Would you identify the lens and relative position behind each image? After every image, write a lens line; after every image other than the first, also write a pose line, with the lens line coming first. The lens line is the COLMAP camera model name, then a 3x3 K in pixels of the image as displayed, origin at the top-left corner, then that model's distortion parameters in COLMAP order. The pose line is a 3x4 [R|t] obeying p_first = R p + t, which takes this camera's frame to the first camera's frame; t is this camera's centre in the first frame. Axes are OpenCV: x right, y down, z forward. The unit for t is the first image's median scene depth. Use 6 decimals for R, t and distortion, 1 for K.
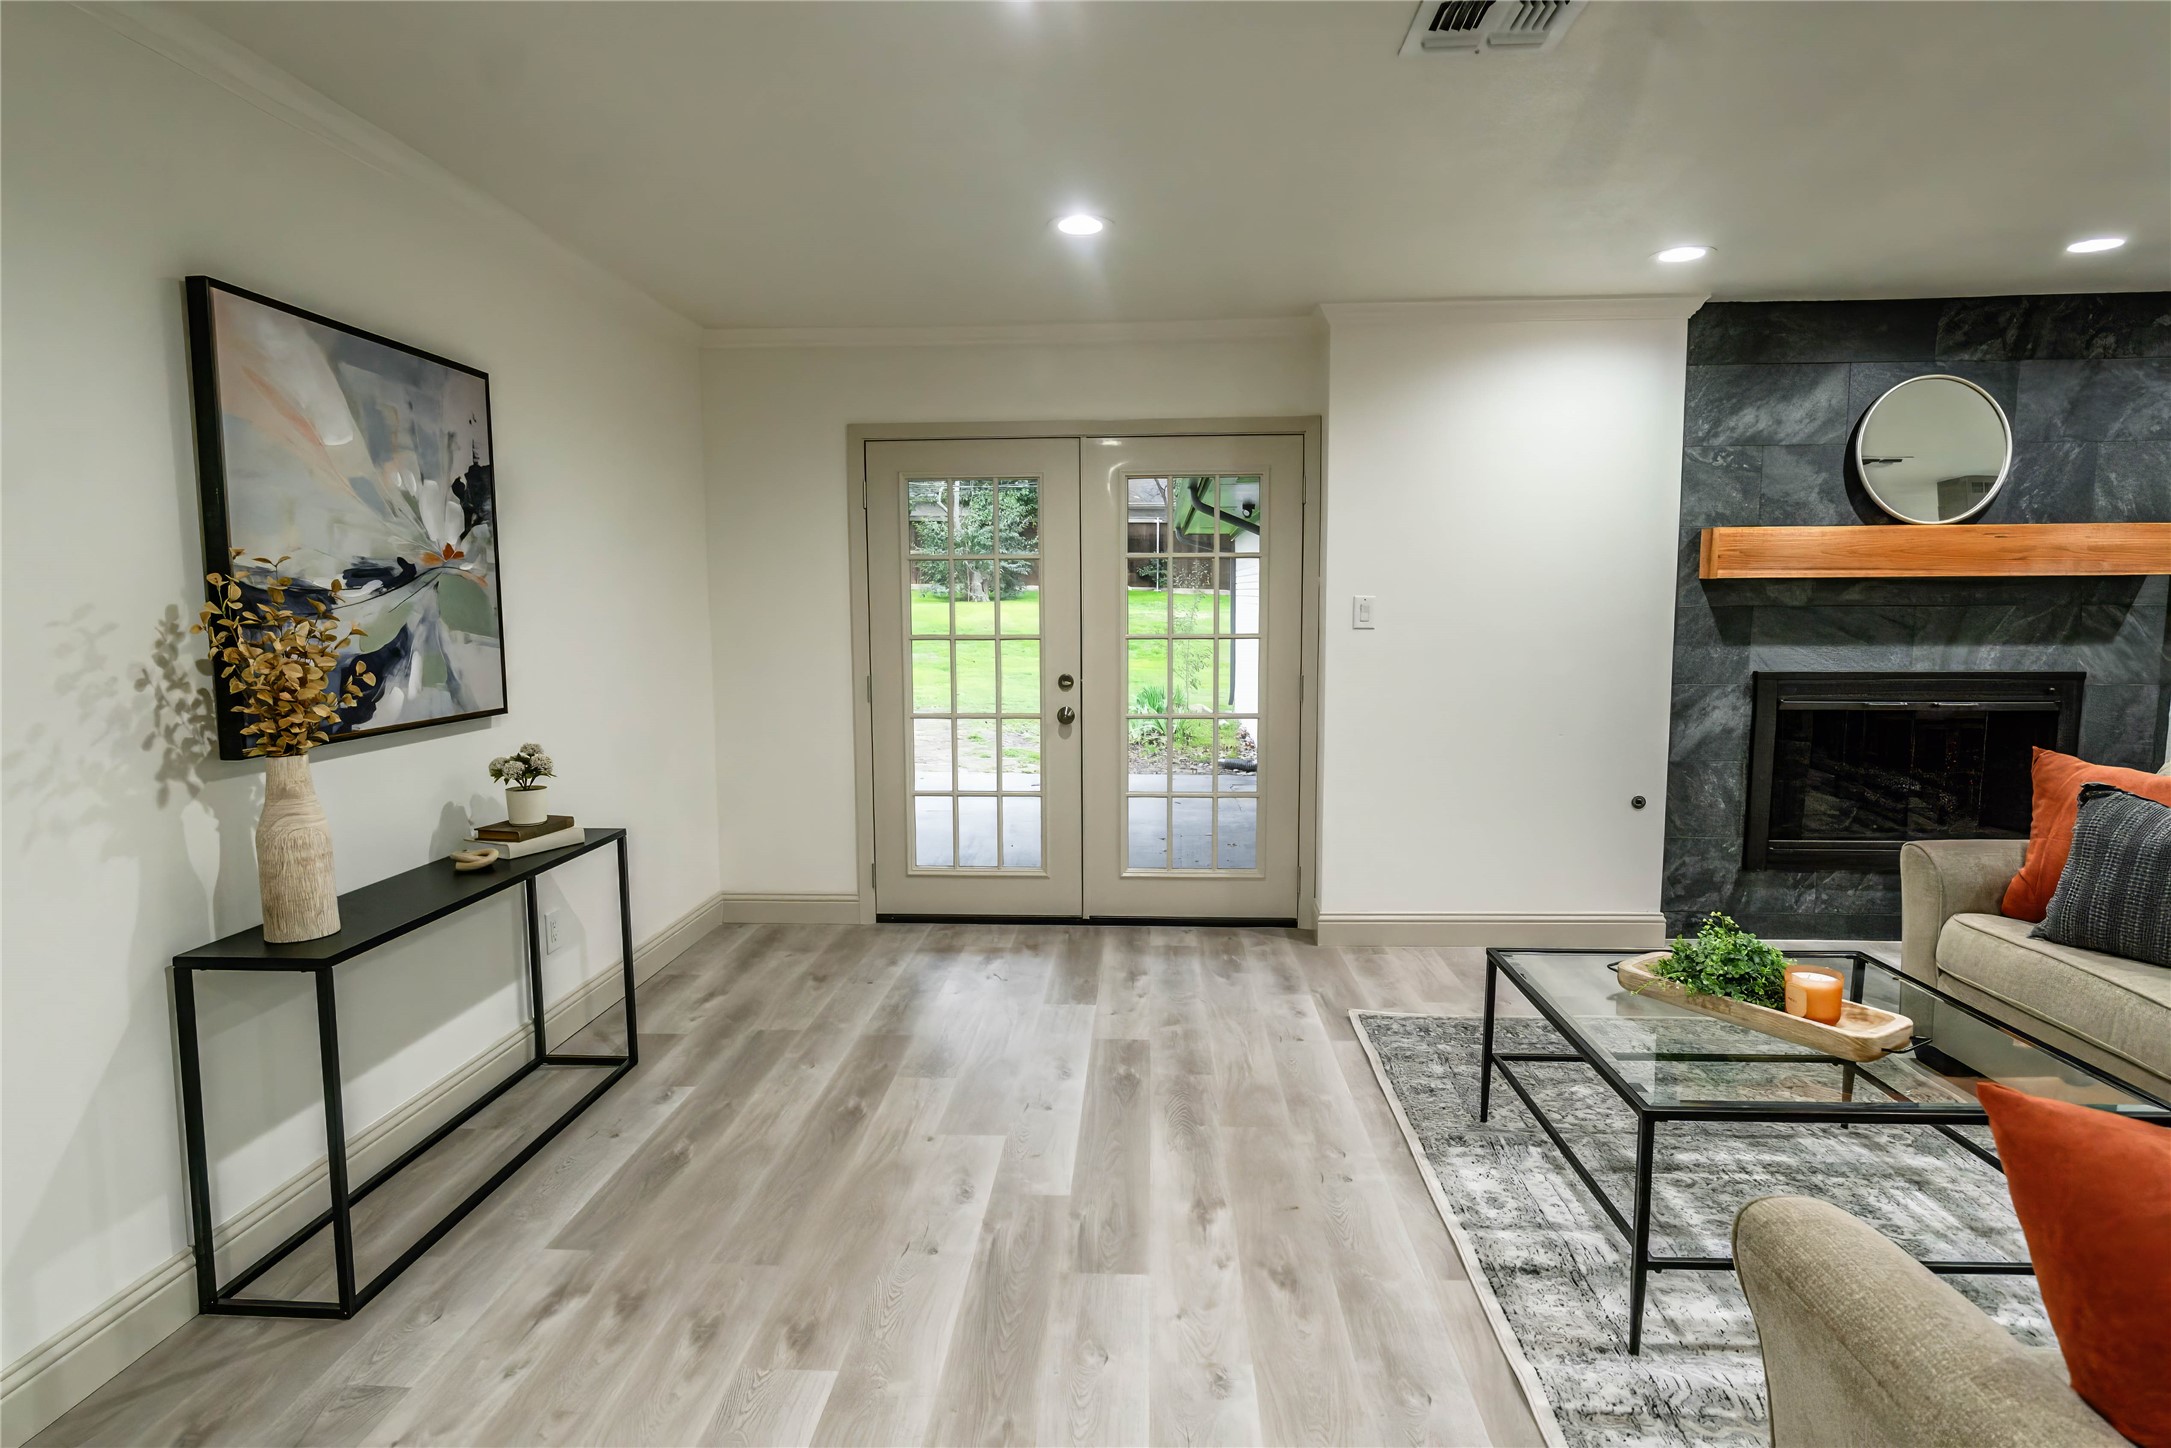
lens RADIAL K [[1127.6, 0, 1079.4], [0, 1127.6, 714.8], [0, 0, 1]] dist [-0.004336, 0.000259]
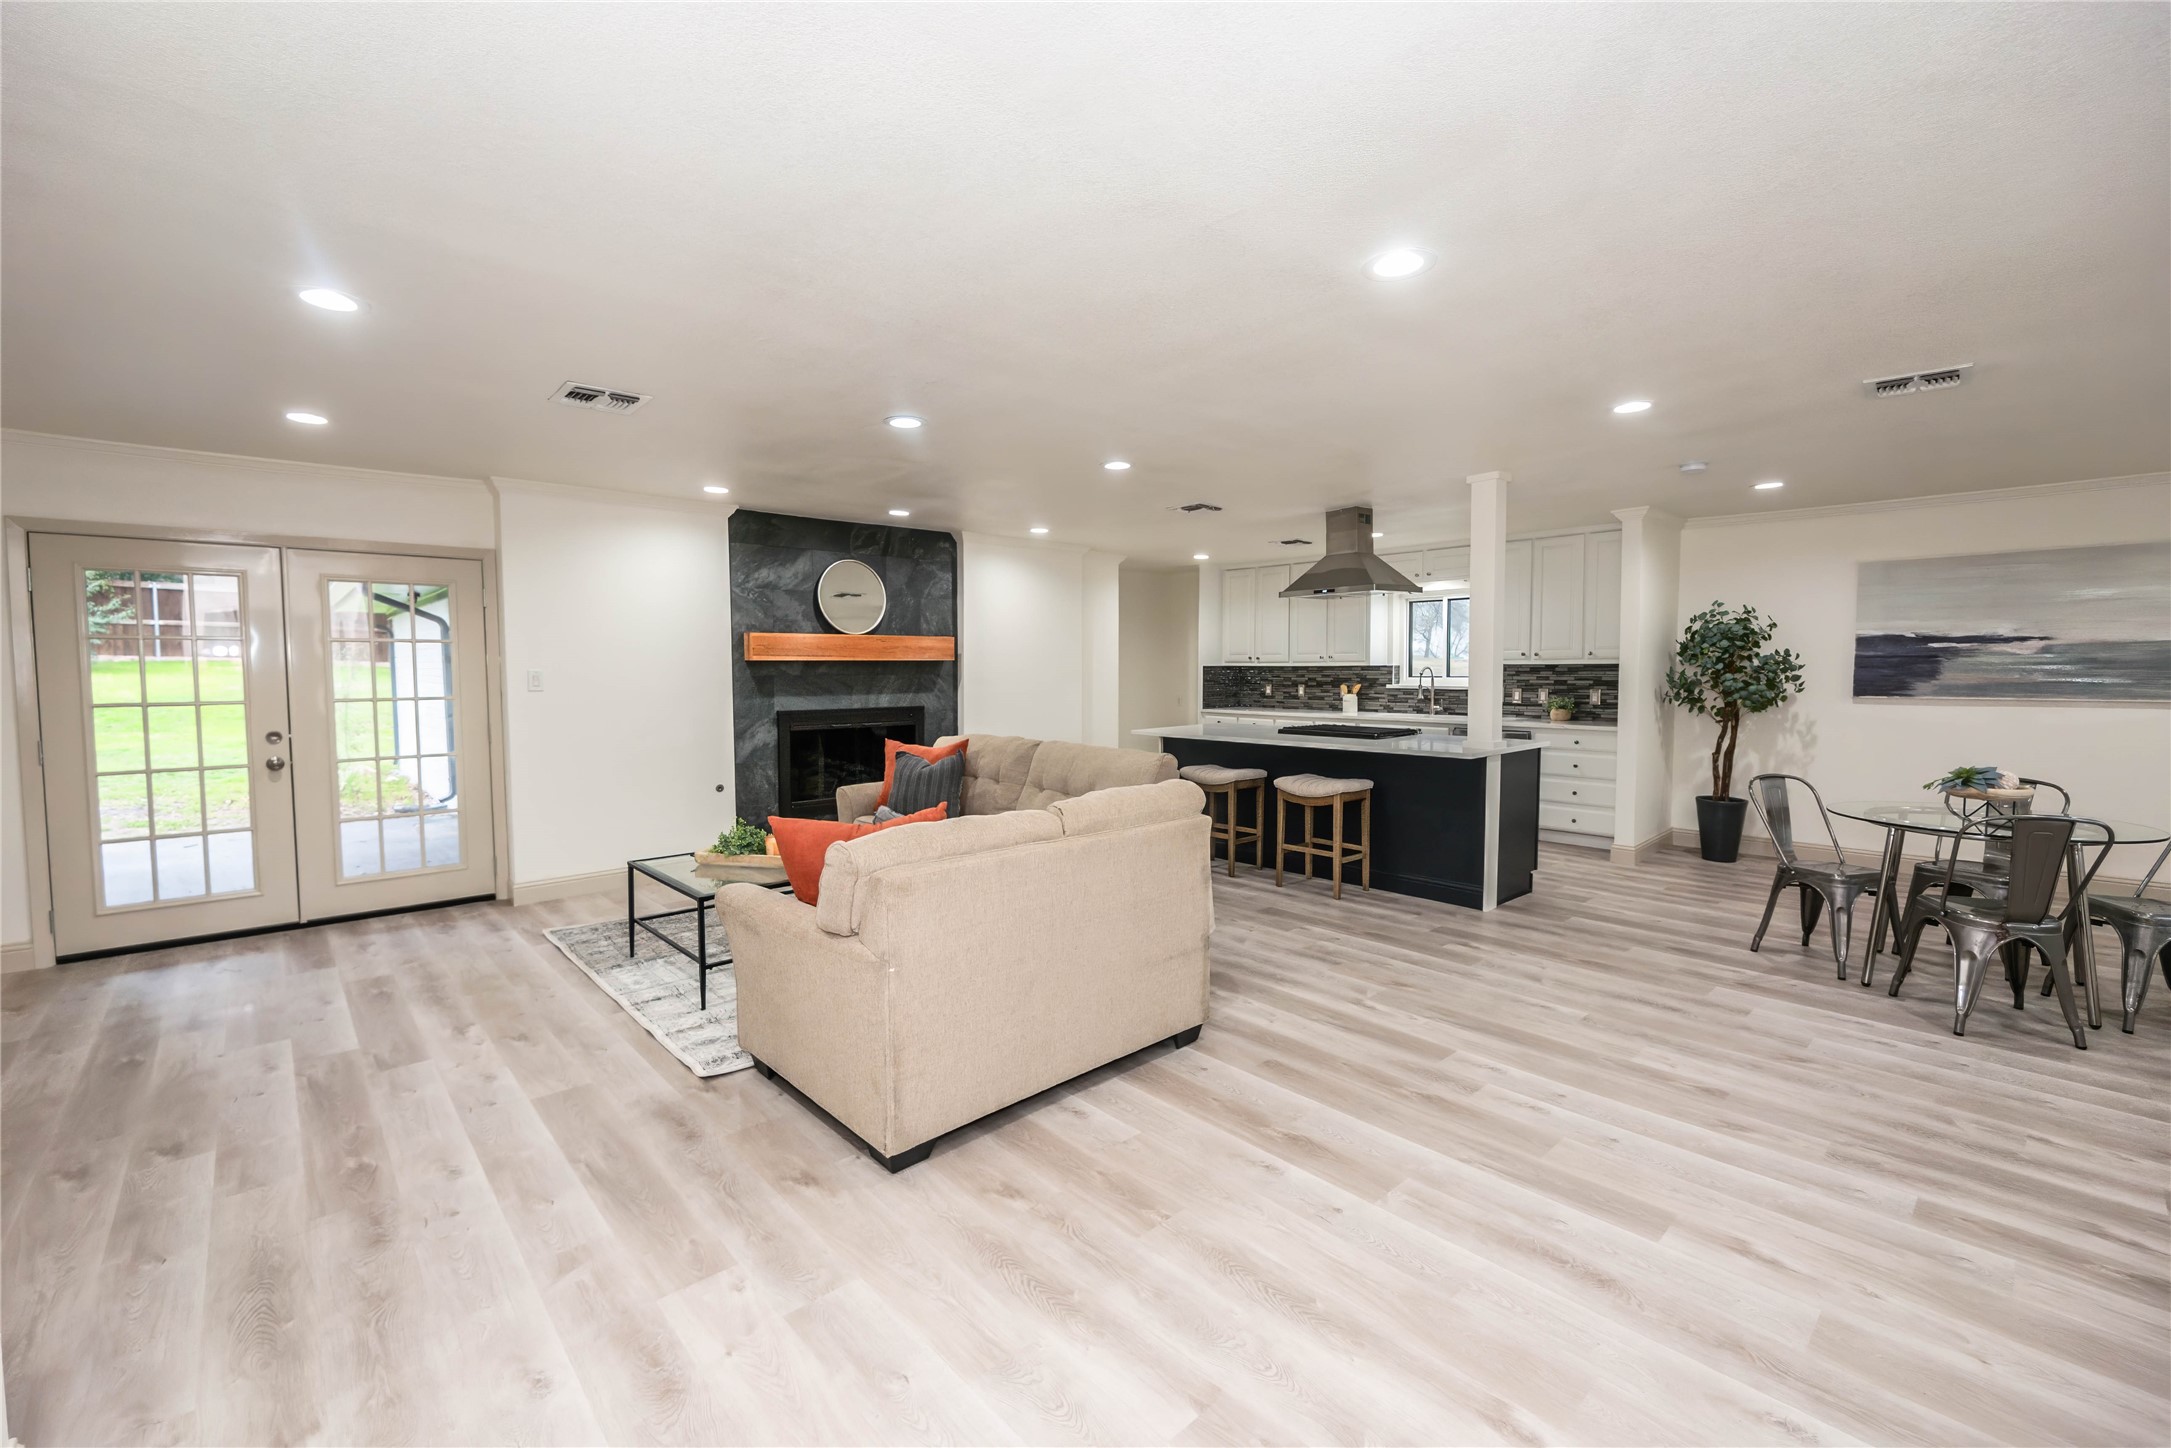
lens RADIAL K [[908.8, 0, 1083.7], [0, 908.8, 717.2], [0, 0, 1]] dist [-0.007817, 0.000055]
pose [[0.693117, -0.036415, 0.719905, -0.124499], [0.072668, 0.997165, -0.019525, 0.038297], [-0.717153, 0.065847, 0.693798, -0.399784]]
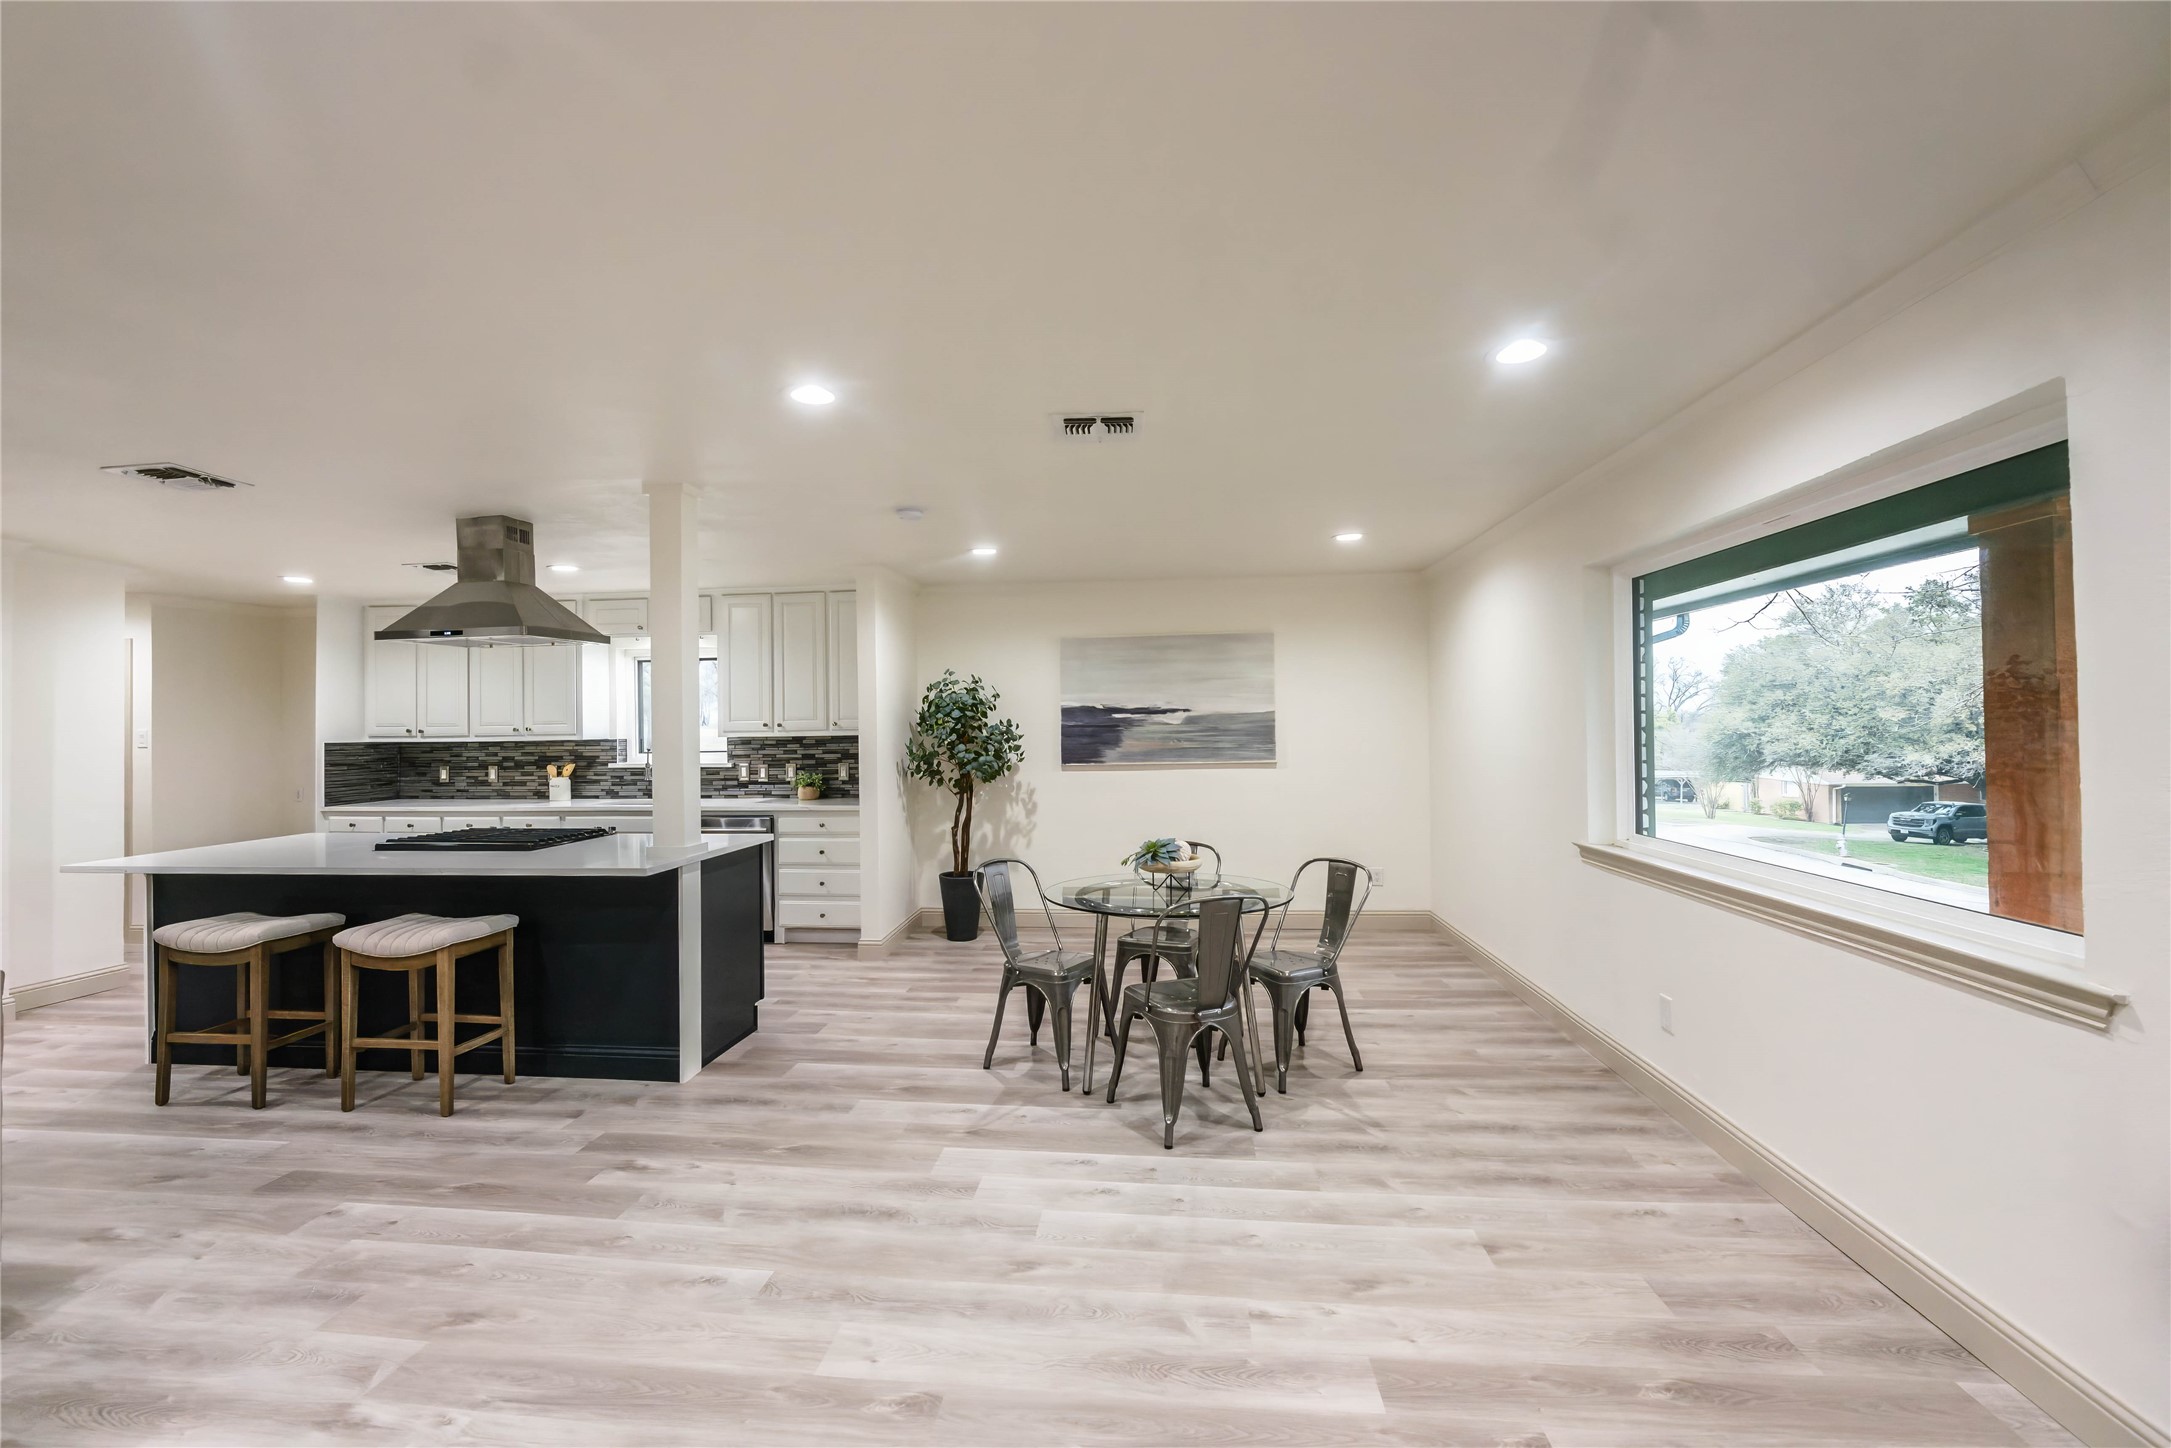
lens RADIAL K [[901.5, 0, 1082.1], [0, 901.5, 719.3], [0, 0, 1]] dist [-0.010342, 0.000091]
pose [[0.039044, 0.016765, 0.999097, 0.264653], [0.115136, 0.993124, -0.021164, 0.027205], [-0.992582, 0.115859, 0.036845, -0.380076]]
